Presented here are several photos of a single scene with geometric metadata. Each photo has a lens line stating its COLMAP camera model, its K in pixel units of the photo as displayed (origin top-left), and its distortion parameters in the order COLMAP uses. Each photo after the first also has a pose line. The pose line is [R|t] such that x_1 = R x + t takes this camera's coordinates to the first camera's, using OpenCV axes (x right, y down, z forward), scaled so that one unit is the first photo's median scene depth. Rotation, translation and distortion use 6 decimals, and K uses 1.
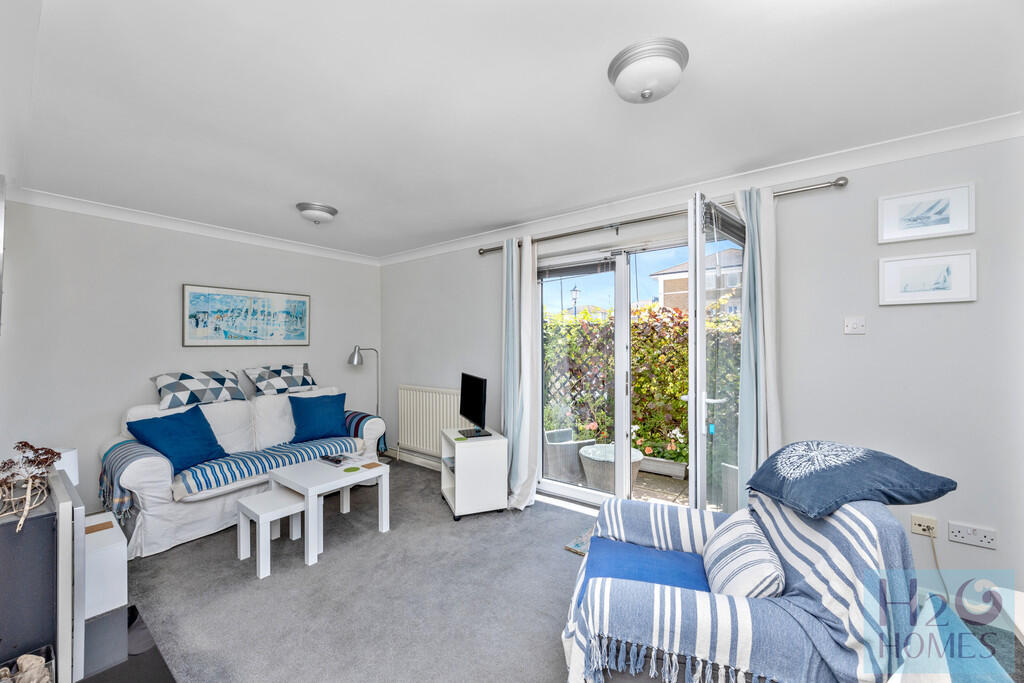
lens RADIAL K [[396.6, 0, 507.4], [0, 396.6, 344.7], [0, 0, 1]] dist [0.001212, 0.000173]
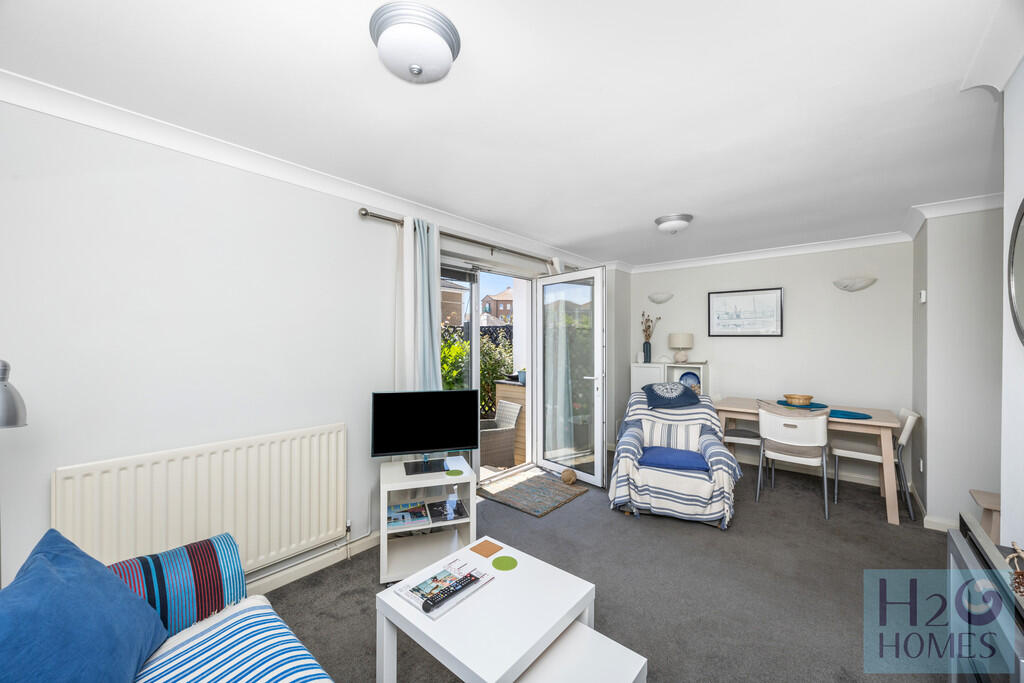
lens RADIAL K [[393.9, 0, 507.0], [0, 393.9, 343.6], [0, 0, 1]] dist [-0.000147, -0.000172]
pose [[0.058033, -0.006088, 0.998296, -0.892621], [0.001192, 0.999981, 0.006029, -0.016755], [-0.998314, 0.000840, 0.058039, 0.878812]]
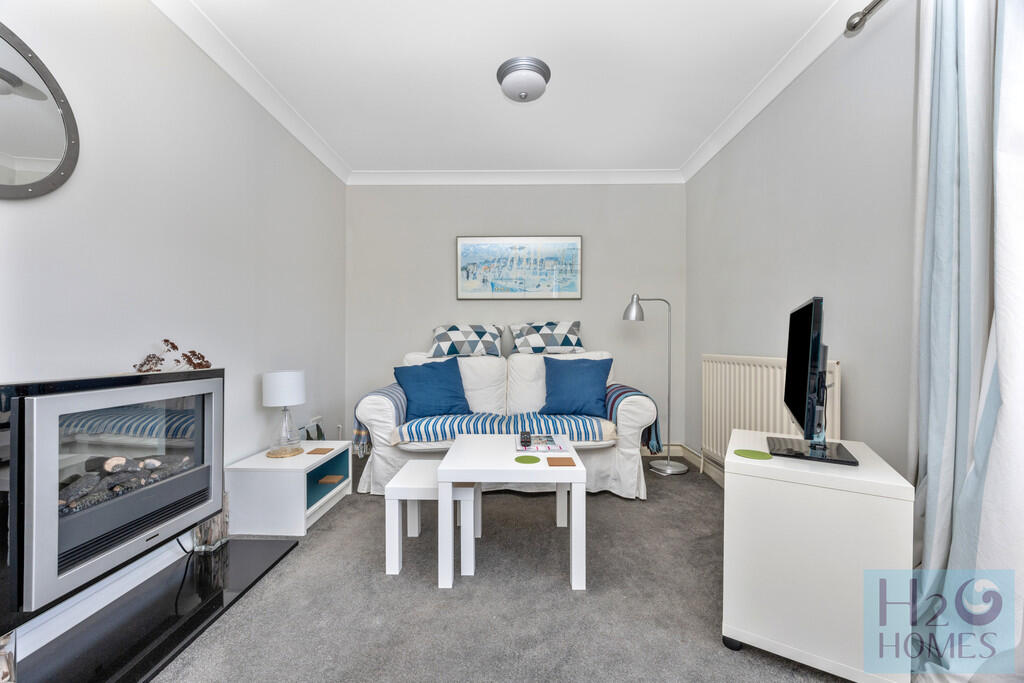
lens RADIAL K [[393.9, 0, 507.0], [0, 393.9, 343.6], [0, 0, 1]] dist [-0.000147, -0.000172]
pose [[0.596985, 0.003399, -0.802245, 0.060786], [-0.005661, 0.999984, 0.000023, 0.127622], [0.802232, 0.004528, 0.596995, 0.564980]]
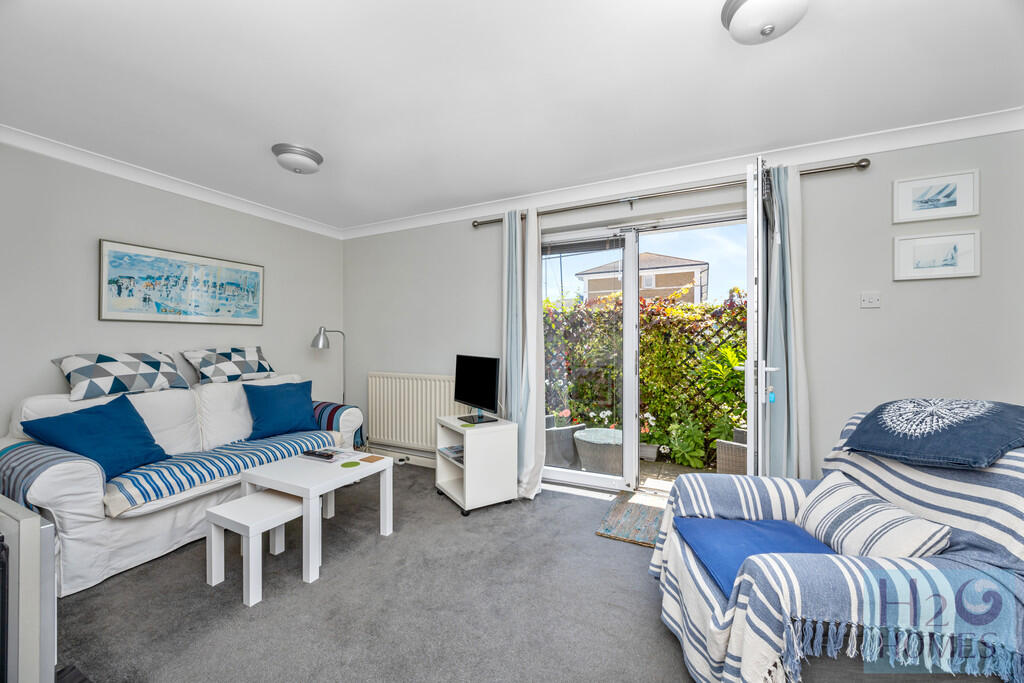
lens RADIAL K [[393.9, 0, 507.0], [0, 393.9, 343.6], [0, 0, 1]] dist [-0.000147, -0.000172]
pose [[0.981146, 0.003112, 0.193245, -0.208522], [-0.003535, 0.999992, 0.001845, 0.051060], [-0.193238, -0.002493, 0.981149, 0.106421]]
